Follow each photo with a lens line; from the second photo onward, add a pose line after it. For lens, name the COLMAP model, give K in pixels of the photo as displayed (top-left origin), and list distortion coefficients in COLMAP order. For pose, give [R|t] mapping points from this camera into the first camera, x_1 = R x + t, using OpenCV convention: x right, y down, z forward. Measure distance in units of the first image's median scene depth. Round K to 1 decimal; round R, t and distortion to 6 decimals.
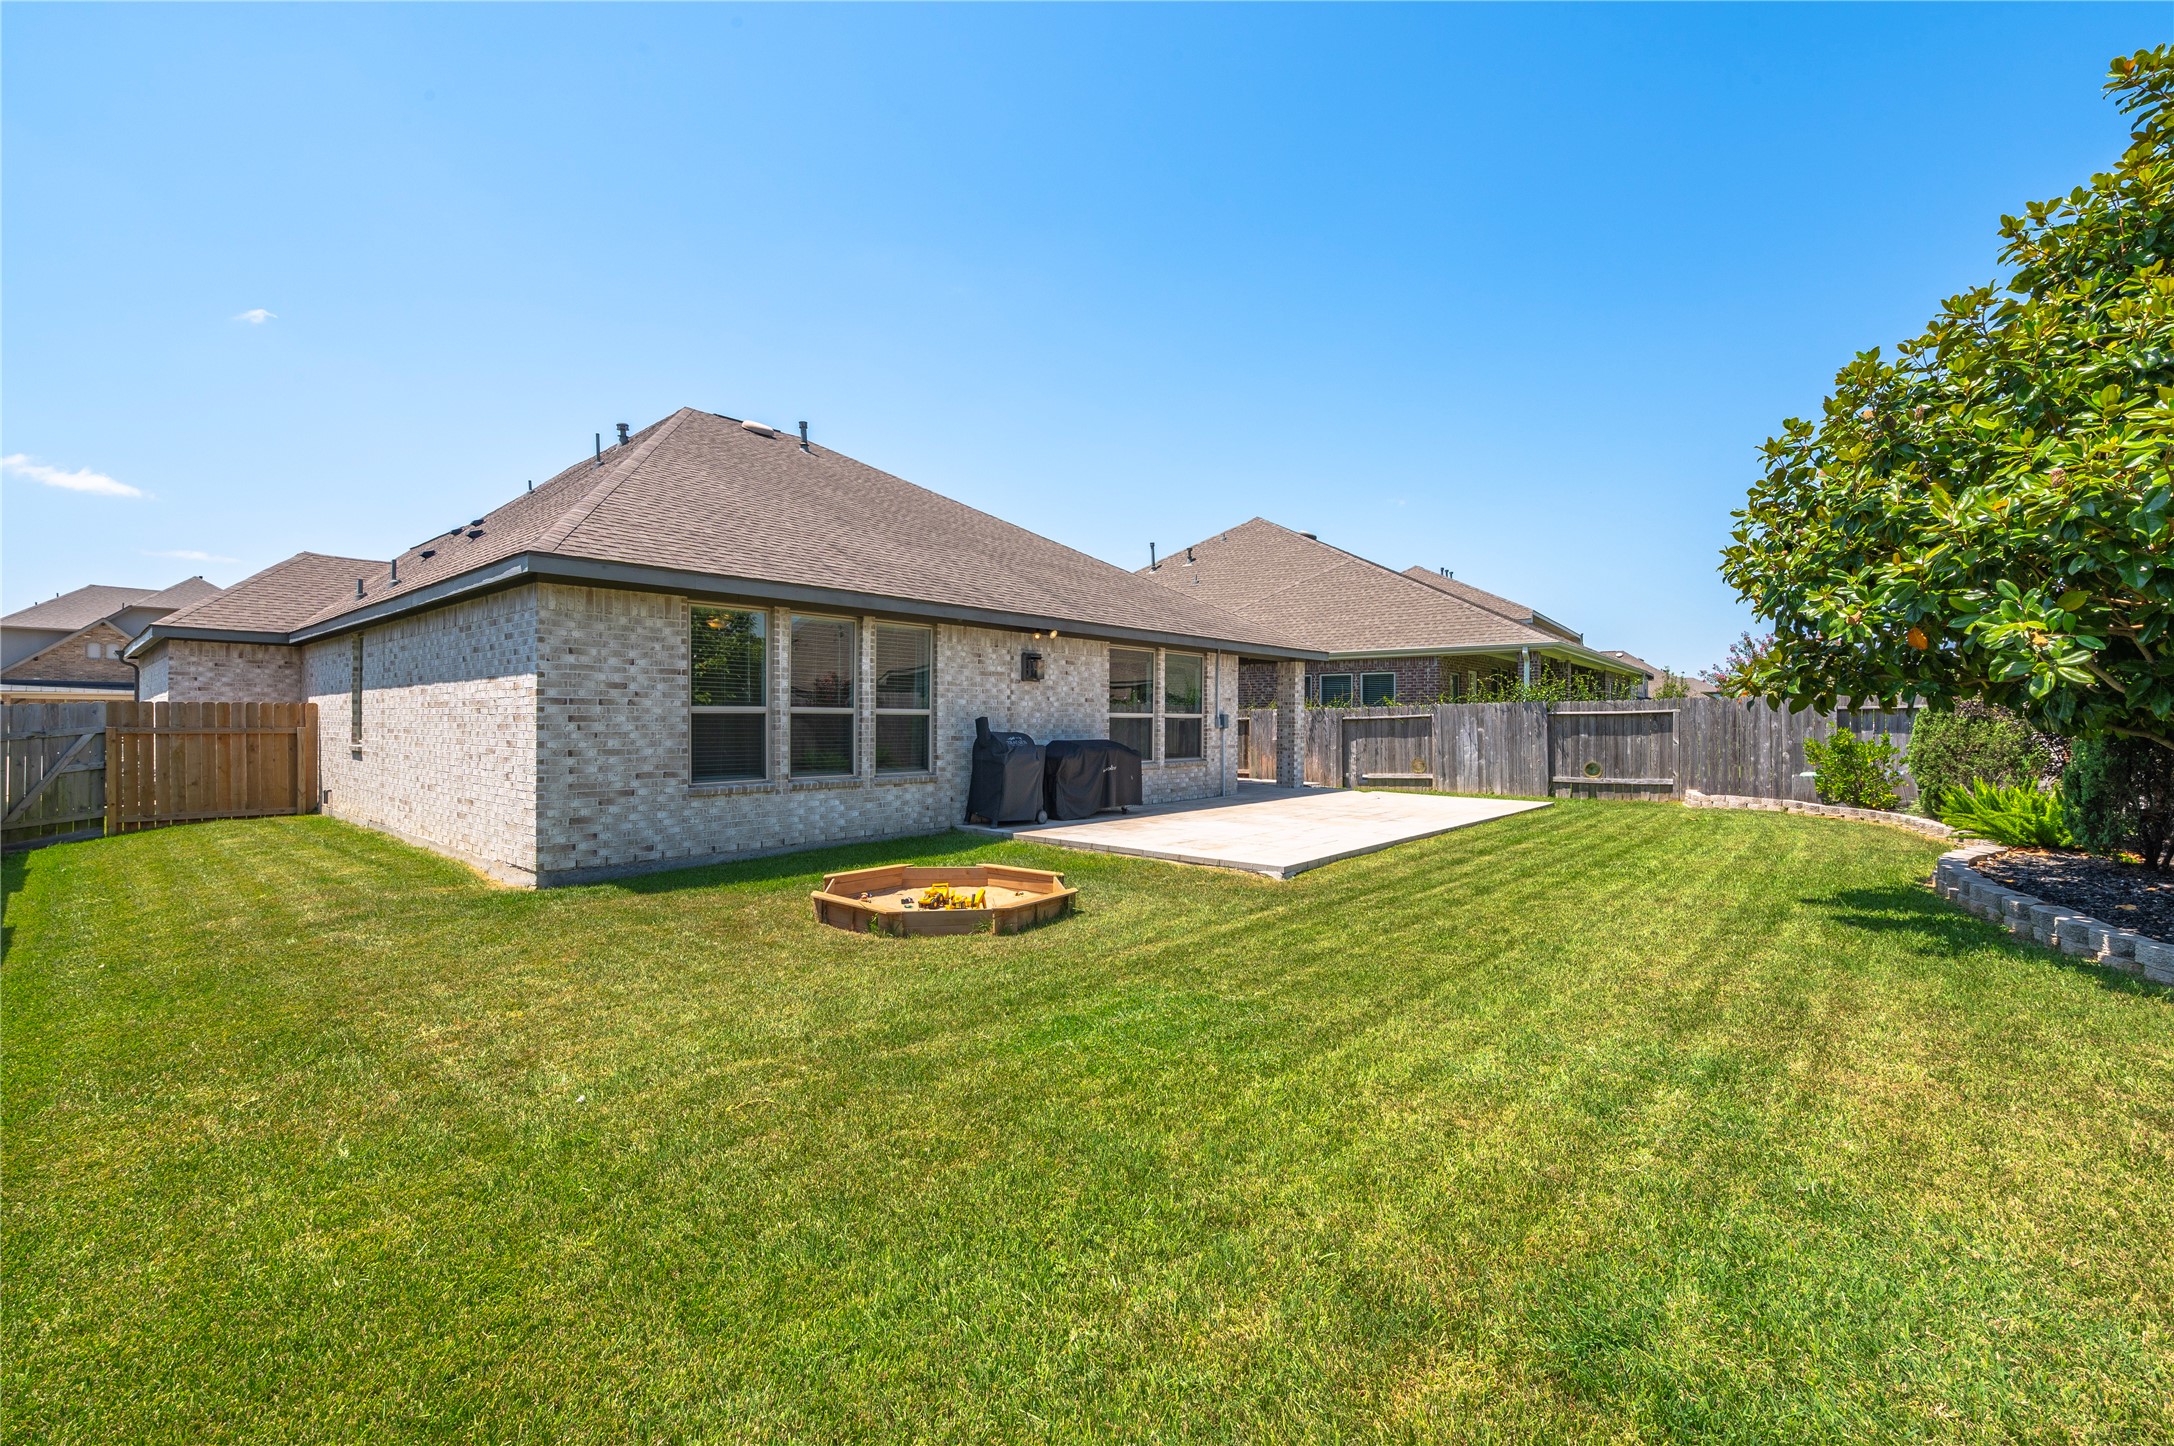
lens RADIAL K [[919.4, 0, 1087.0], [0, 919.4, 723.0], [0, 0, 1]] dist [-0.000431, -0.000037]
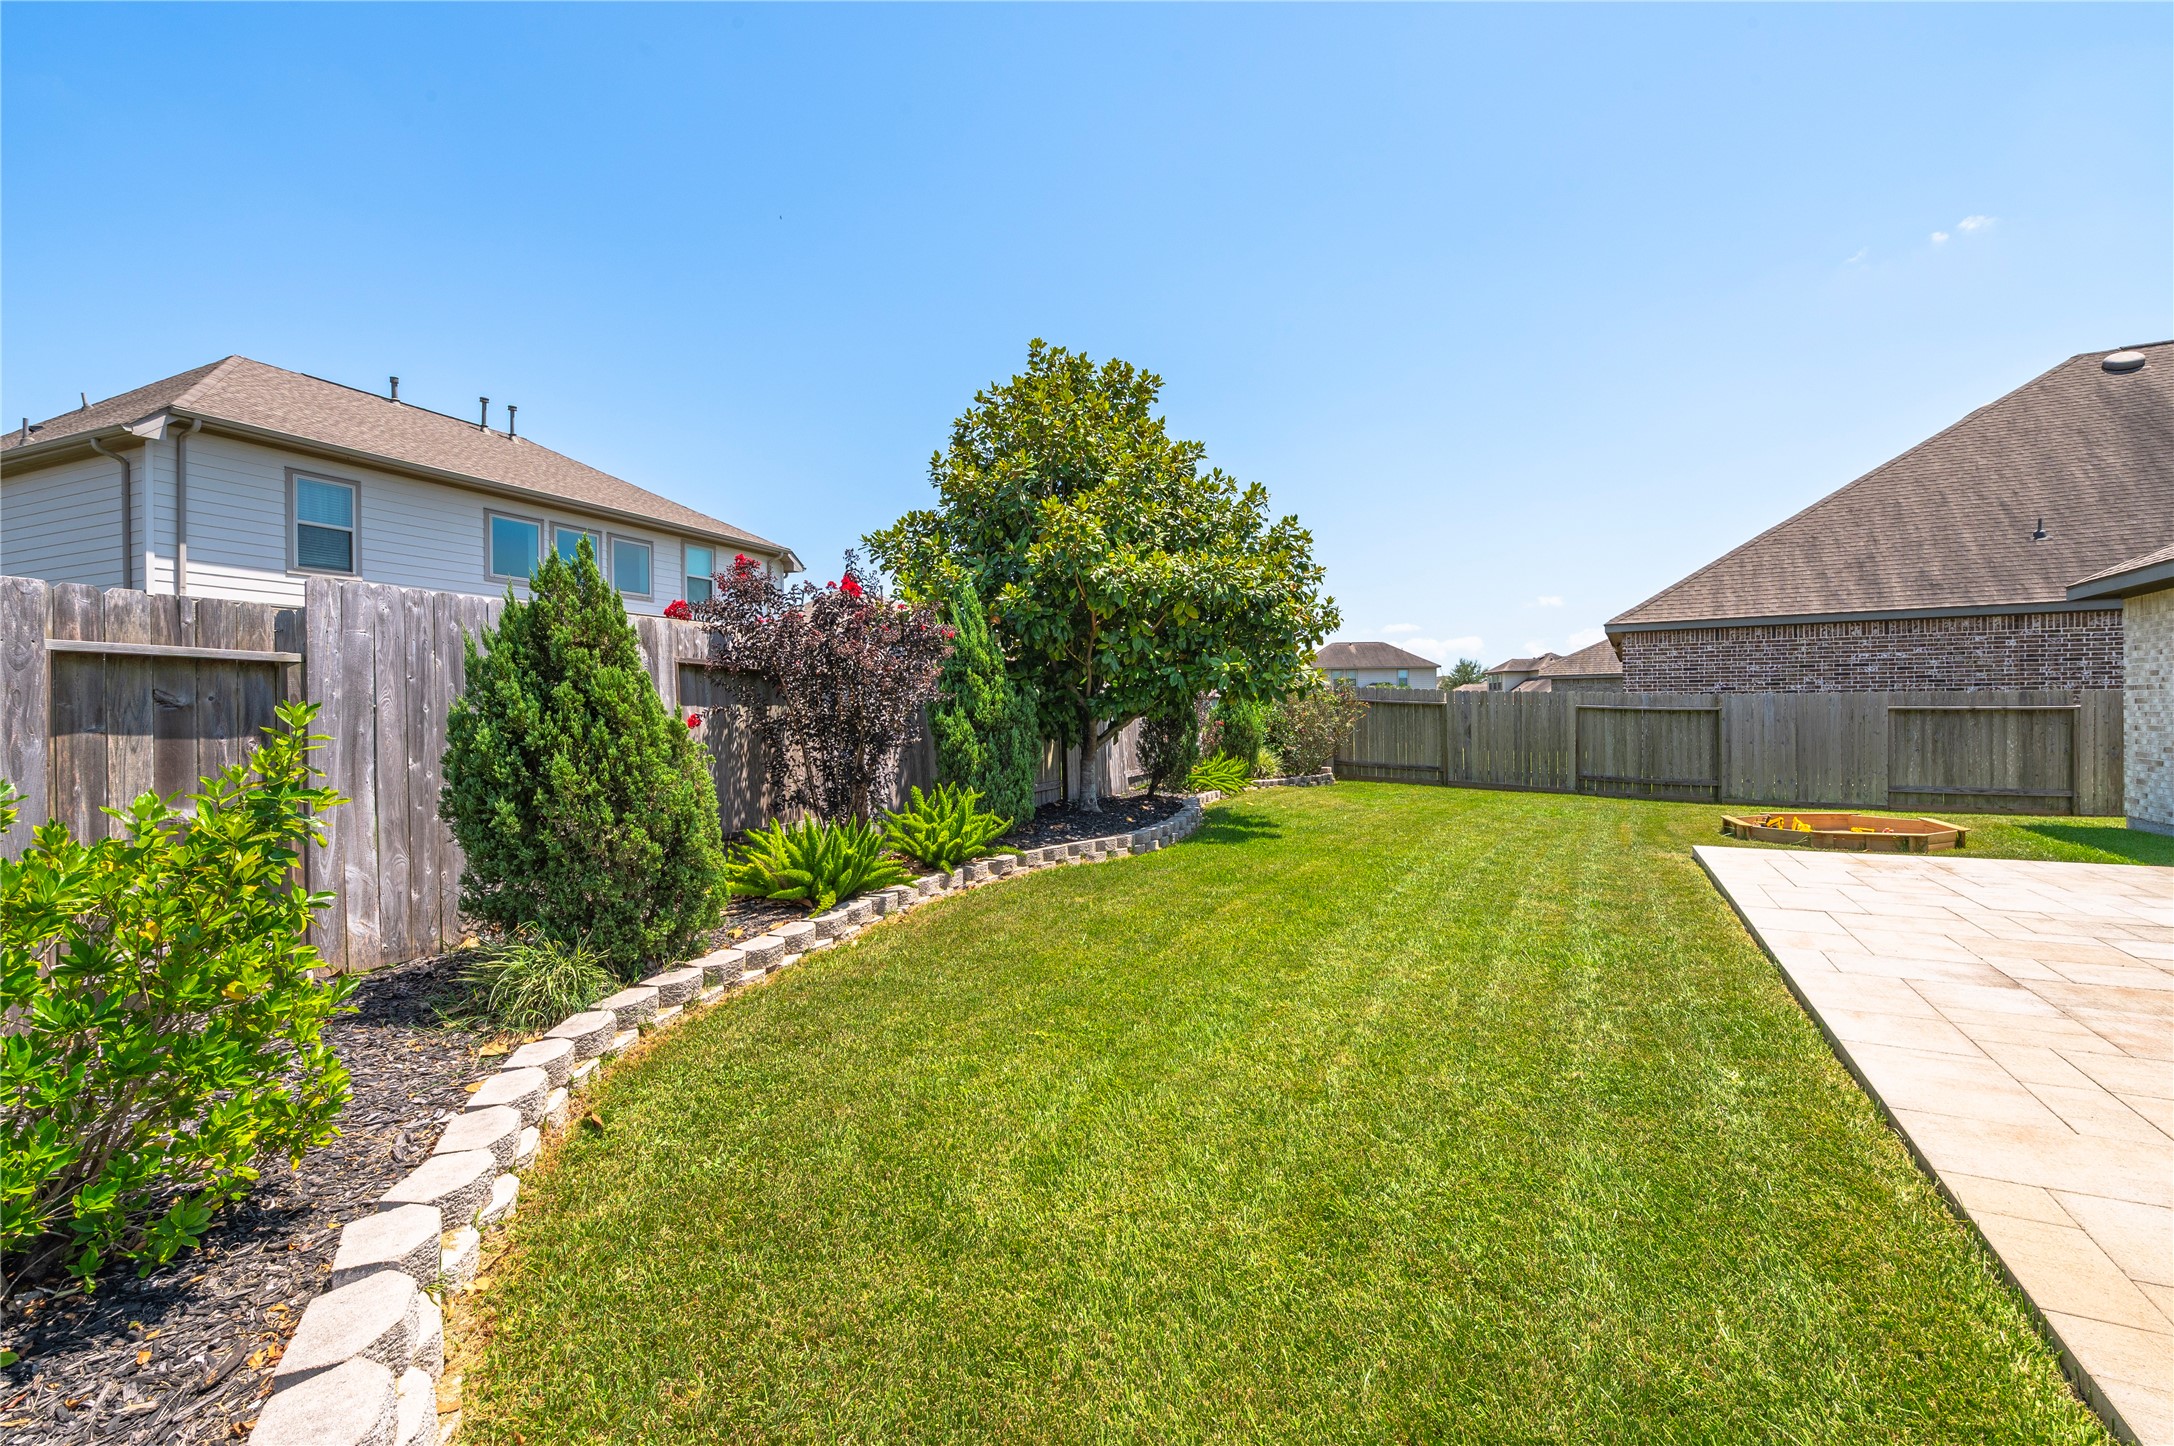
lens RADIAL K [[980.6, 0, 1082.6], [0, 980.6, 715.4], [0, 0, 1]] dist [-0.001984, -0.000298]
pose [[-0.973486, 0.007388, -0.228628, 0.599658], [0.008669, 0.999952, -0.004602, 0.004464], [0.228583, -0.006462, -0.973503, 1.010645]]
